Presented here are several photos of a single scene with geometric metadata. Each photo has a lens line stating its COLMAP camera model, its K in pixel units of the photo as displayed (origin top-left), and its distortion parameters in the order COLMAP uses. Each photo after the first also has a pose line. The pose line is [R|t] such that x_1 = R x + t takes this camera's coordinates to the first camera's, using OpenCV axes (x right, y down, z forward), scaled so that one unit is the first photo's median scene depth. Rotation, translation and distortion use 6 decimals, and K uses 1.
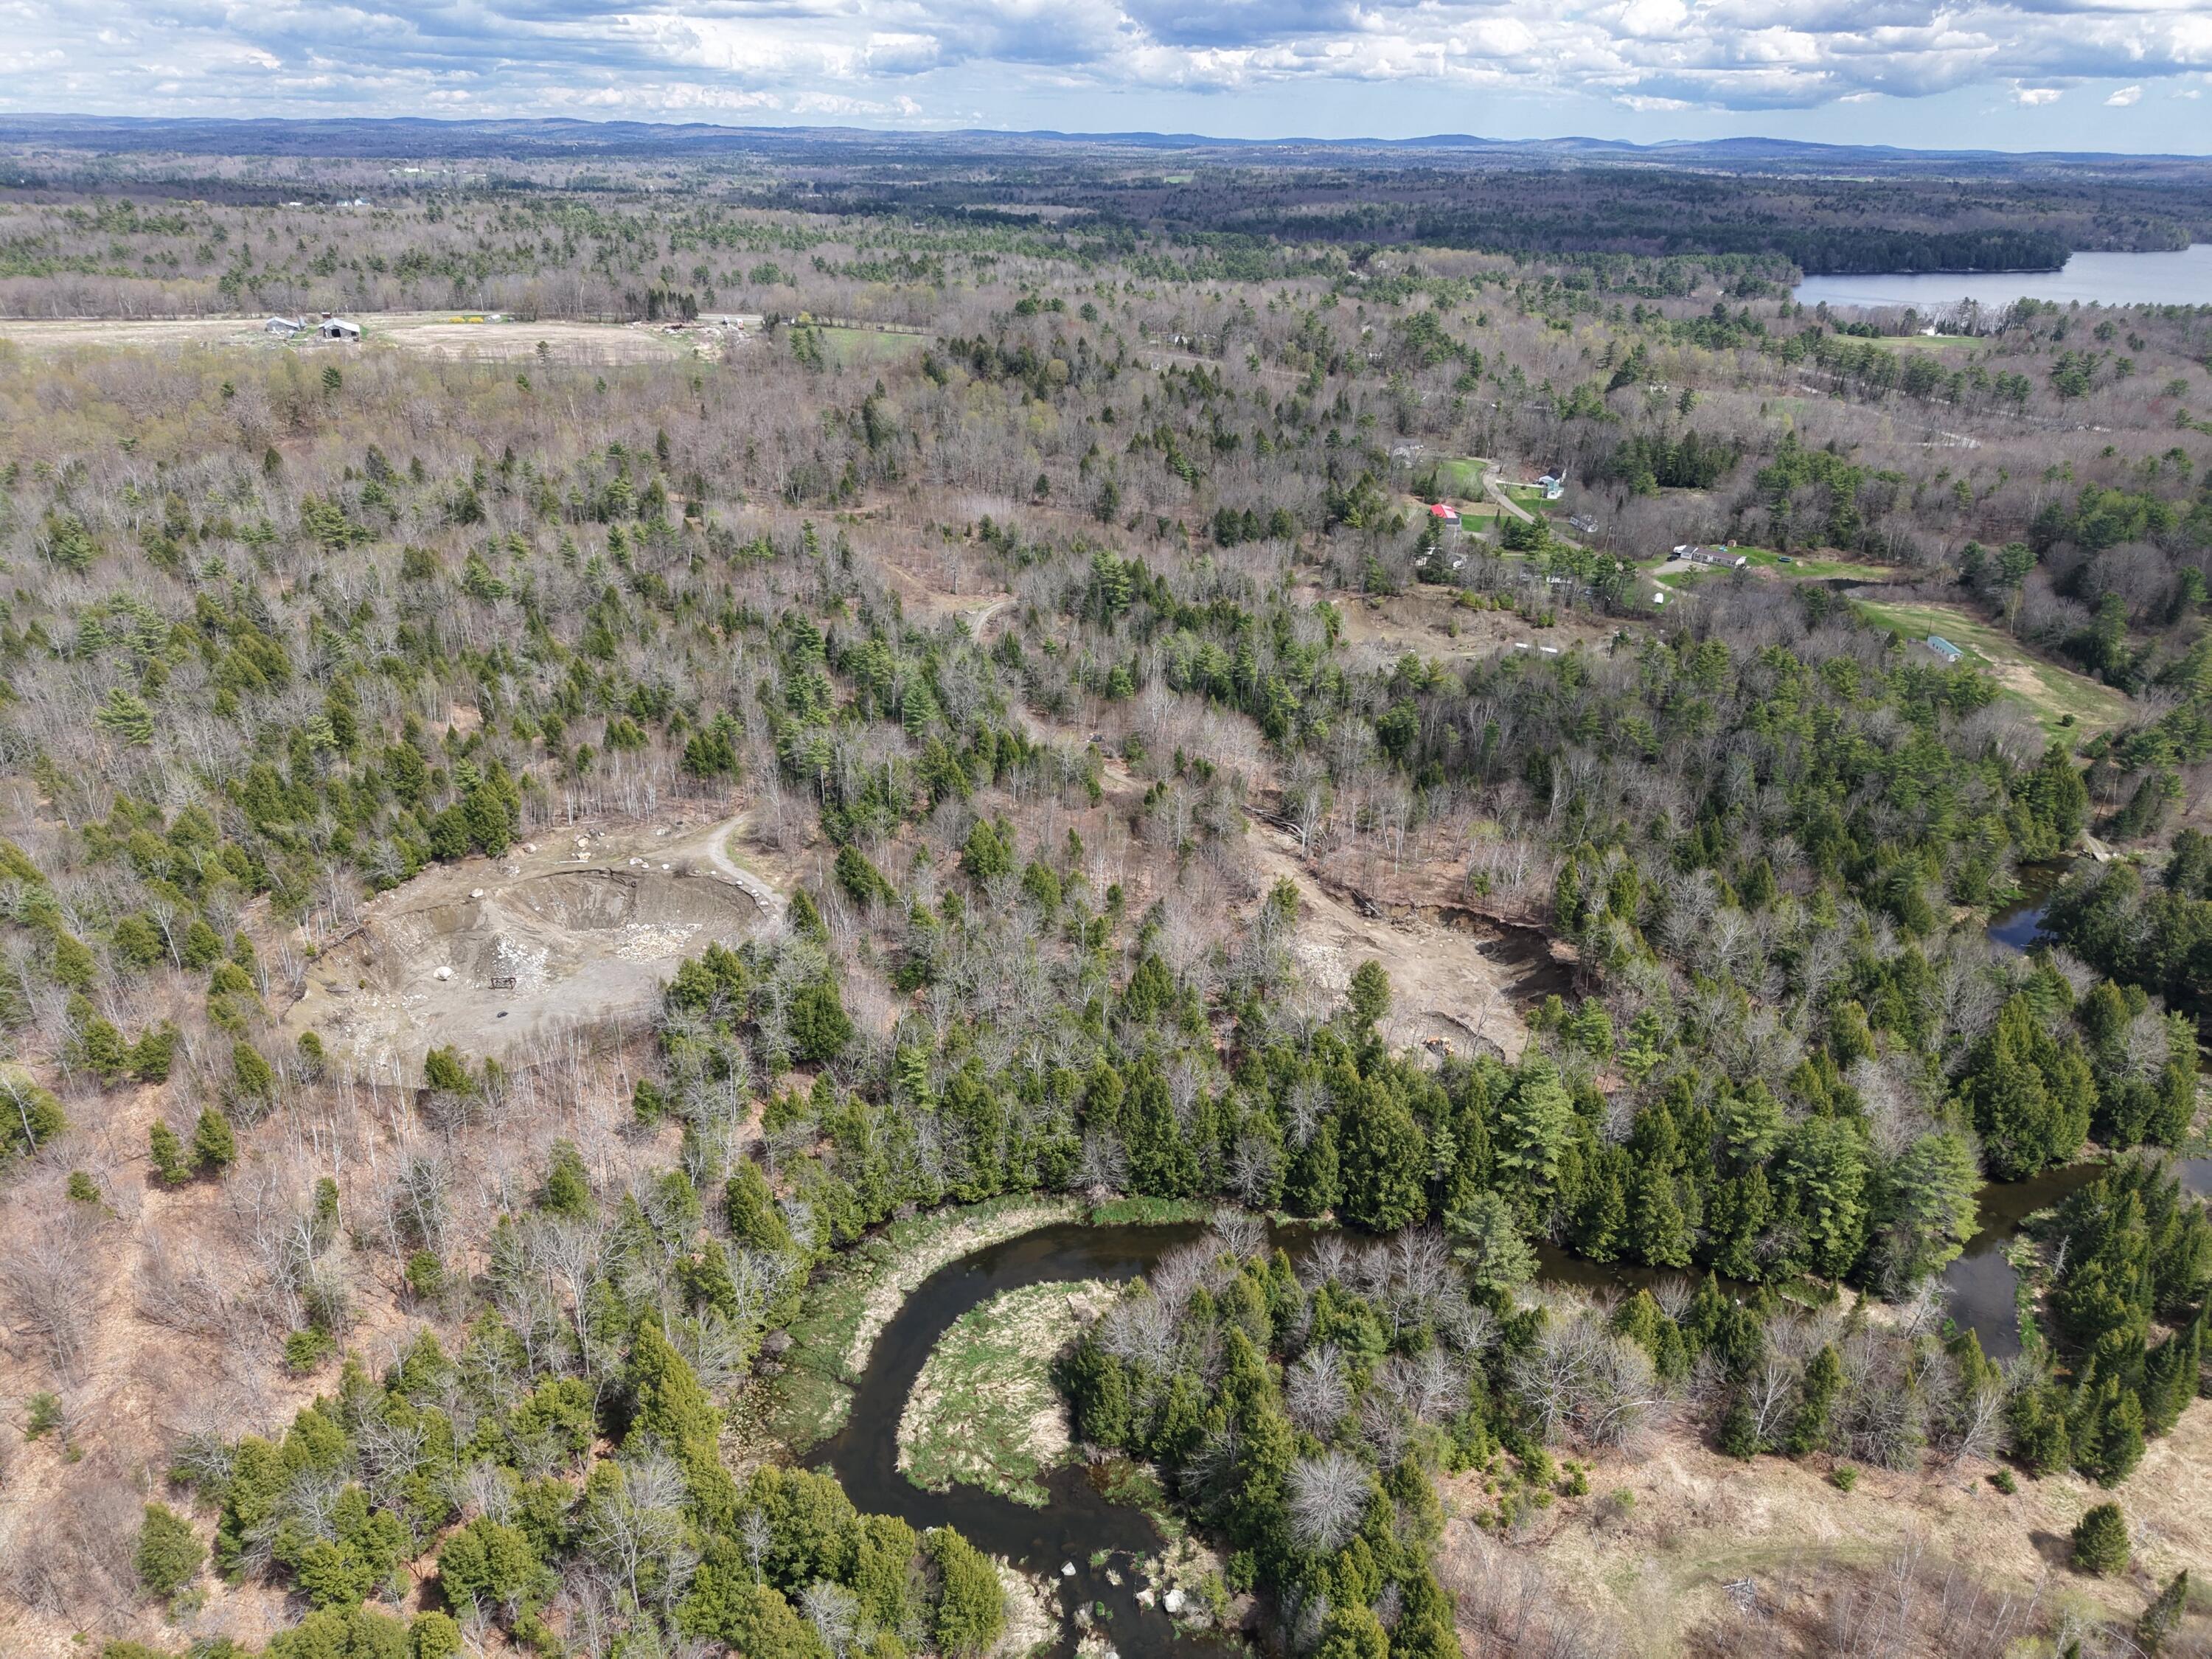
lens RADIAL K [[1481.5, 0, 1099.3], [0, 1481.5, 837.2], [0, 0, 1]] dist [0.021419, -0.016335]
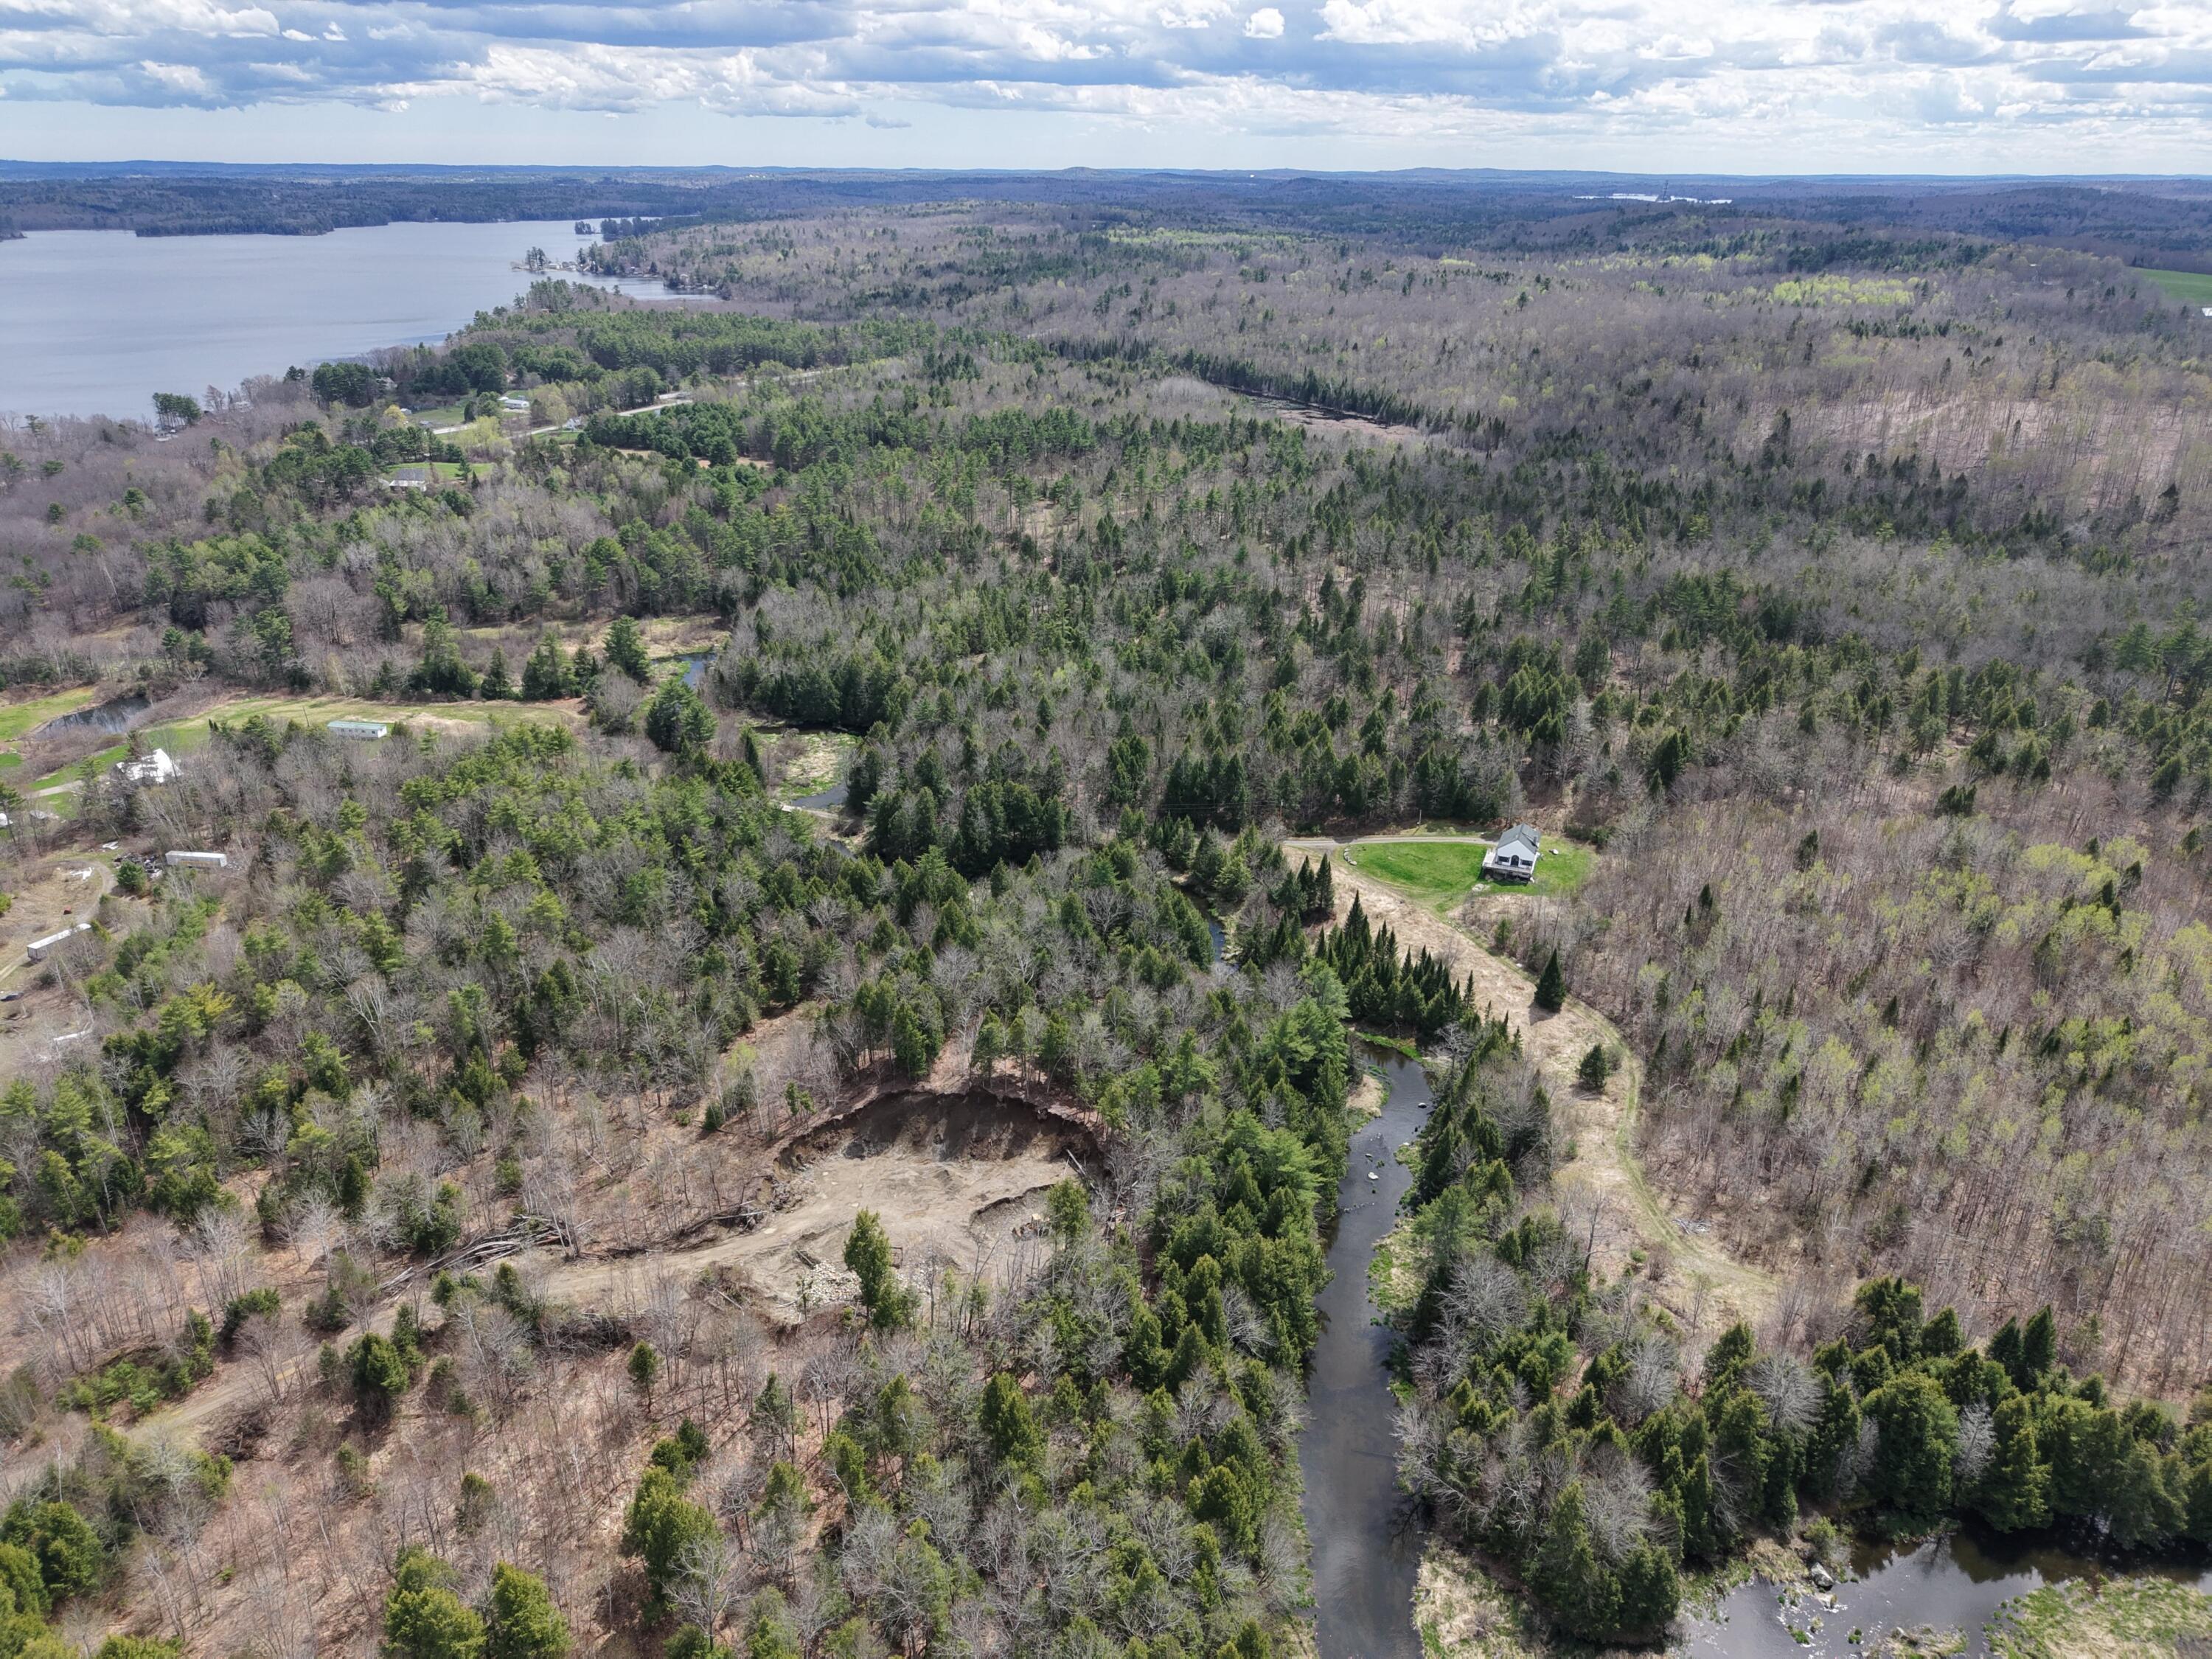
lens RADIAL K [[1481.5, 0, 1102.0], [0, 1481.5, 816.7], [0, 0, 1]] dist [0.021419, -0.016335]
pose [[0.072837, -0.415052, 0.906878, -0.222472], [0.421138, 0.837051, 0.349270, -0.168842], [-0.904067, 0.356480, 0.235762, 0.296127]]
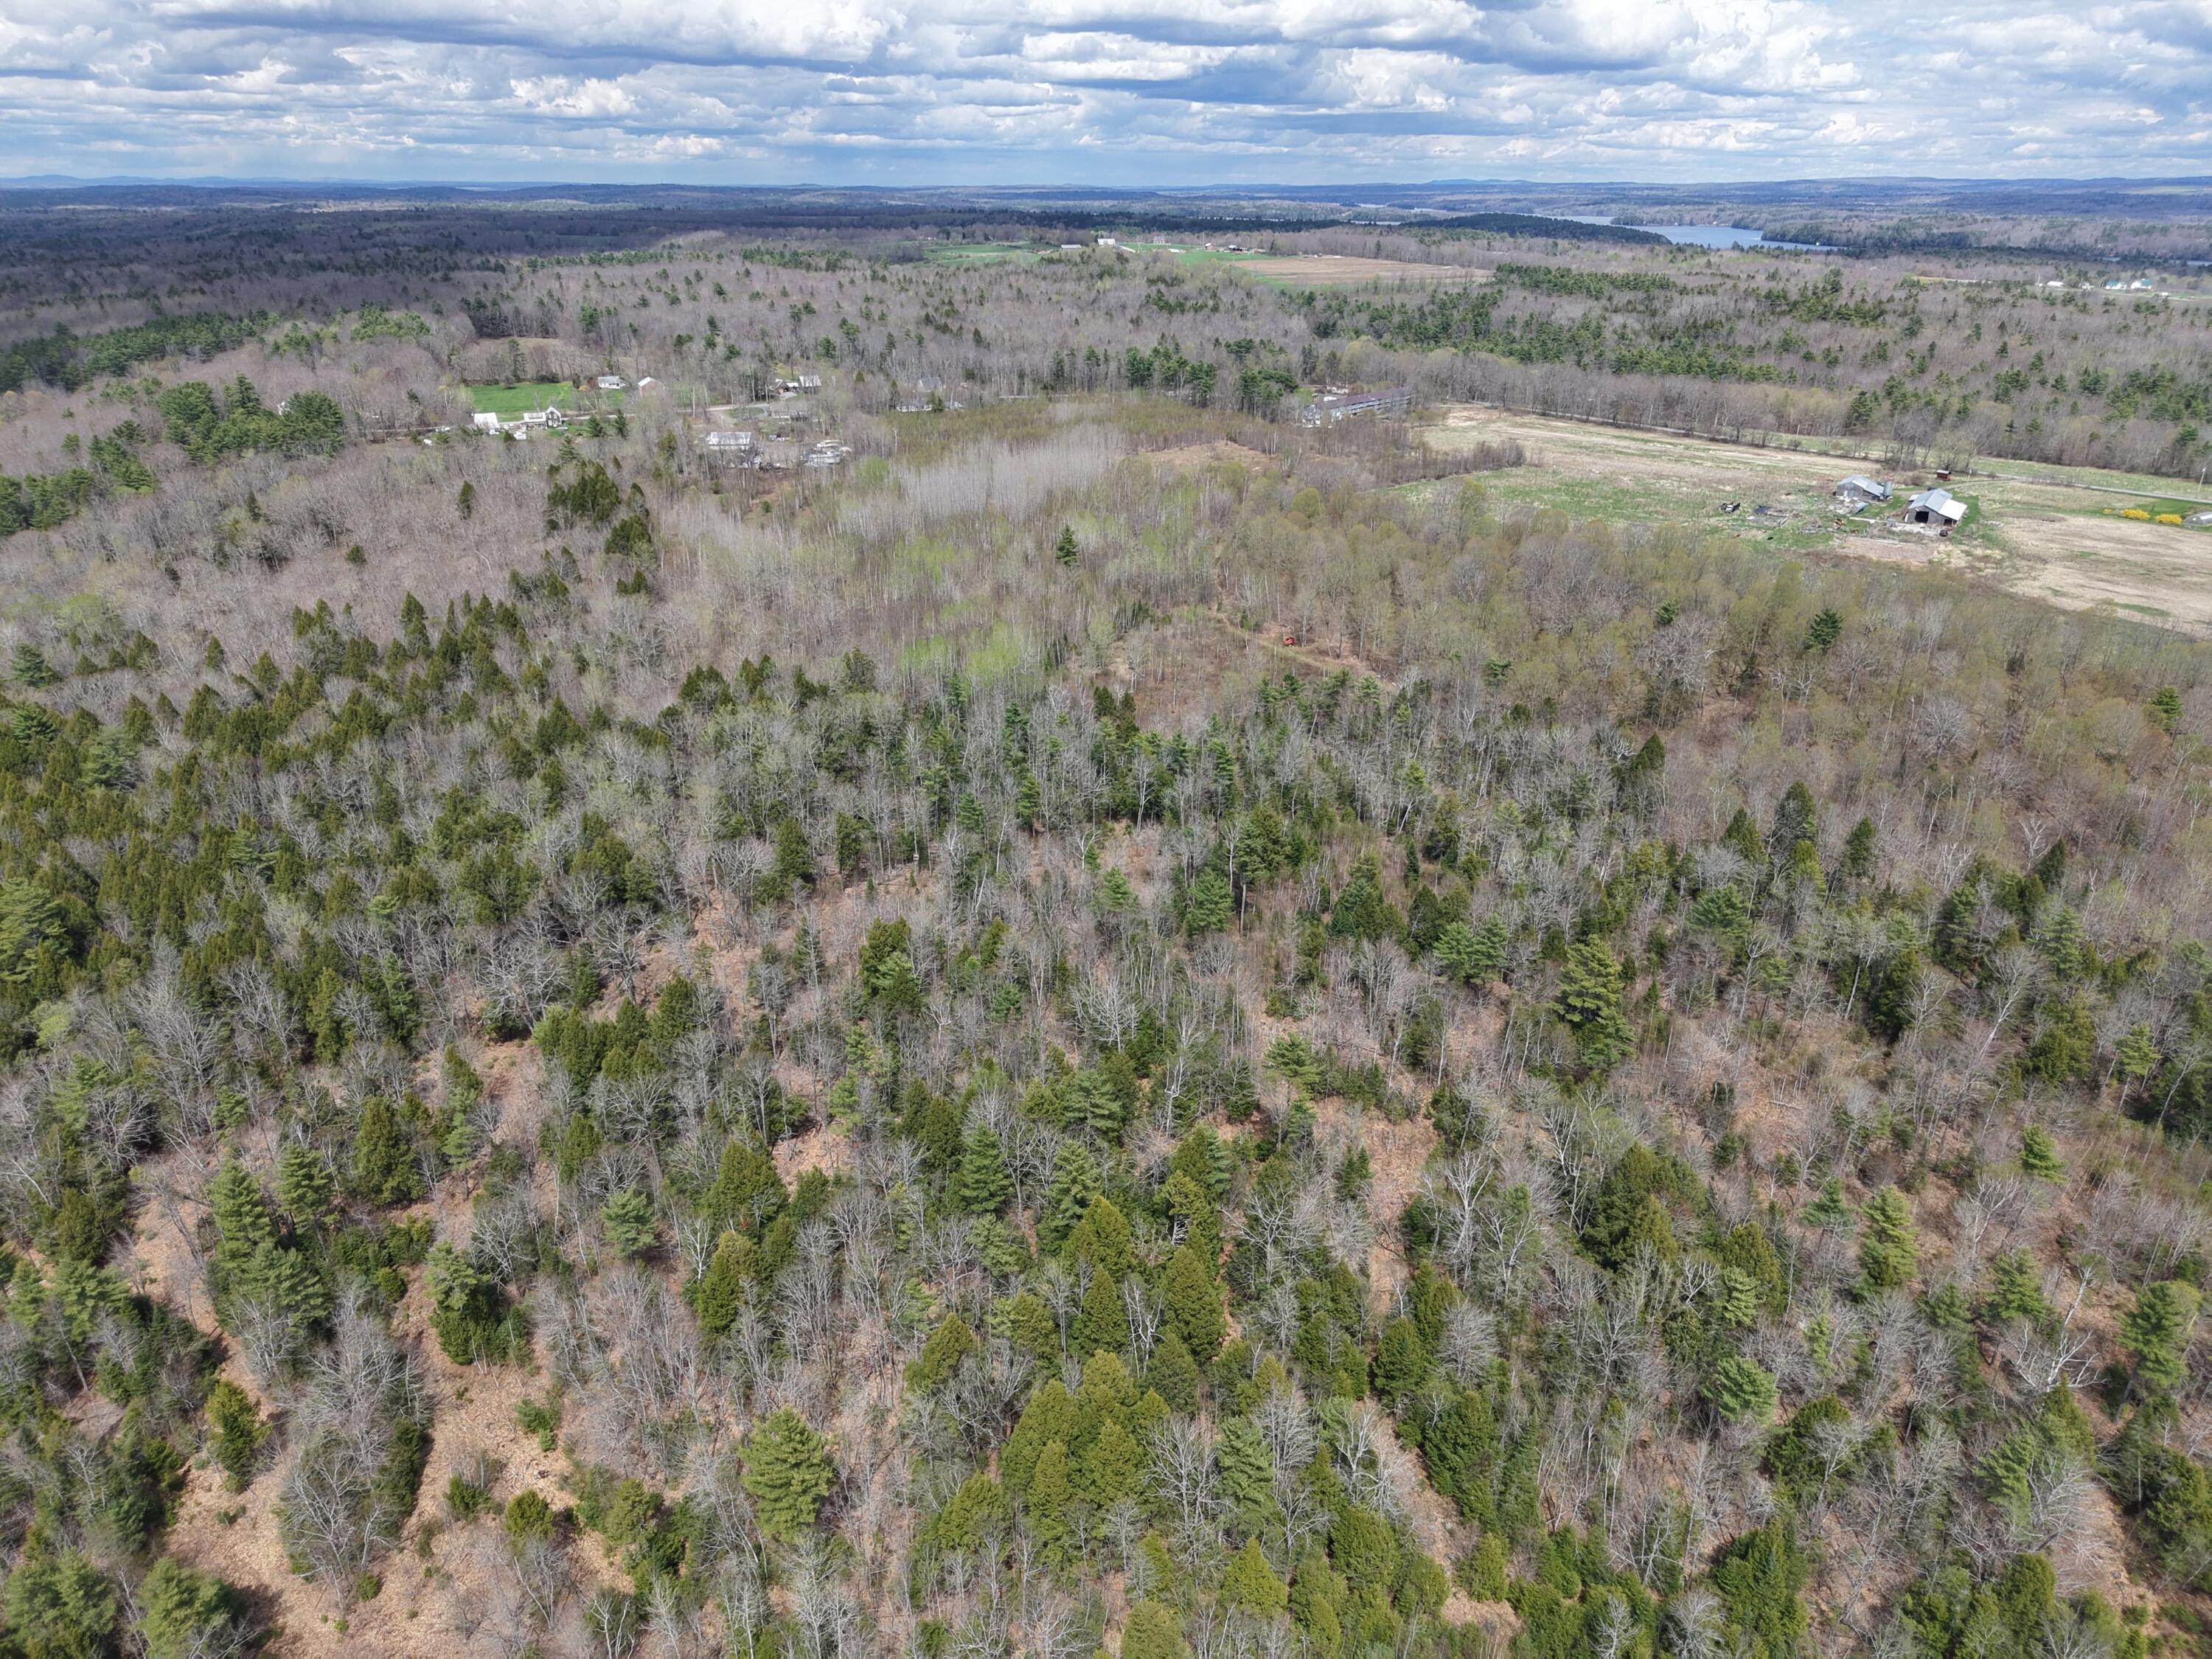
lens RADIAL K [[1481.5, 0, 1102.1], [0, 1481.5, 836.6], [0, 0, 1]] dist [0.021419, -0.016335]
pose [[0.522950, 0.336602, -0.783085, -0.167367], [-0.362834, 0.919237, 0.152822, -0.220585], [0.771281, 0.204212, 0.602845, 0.431551]]
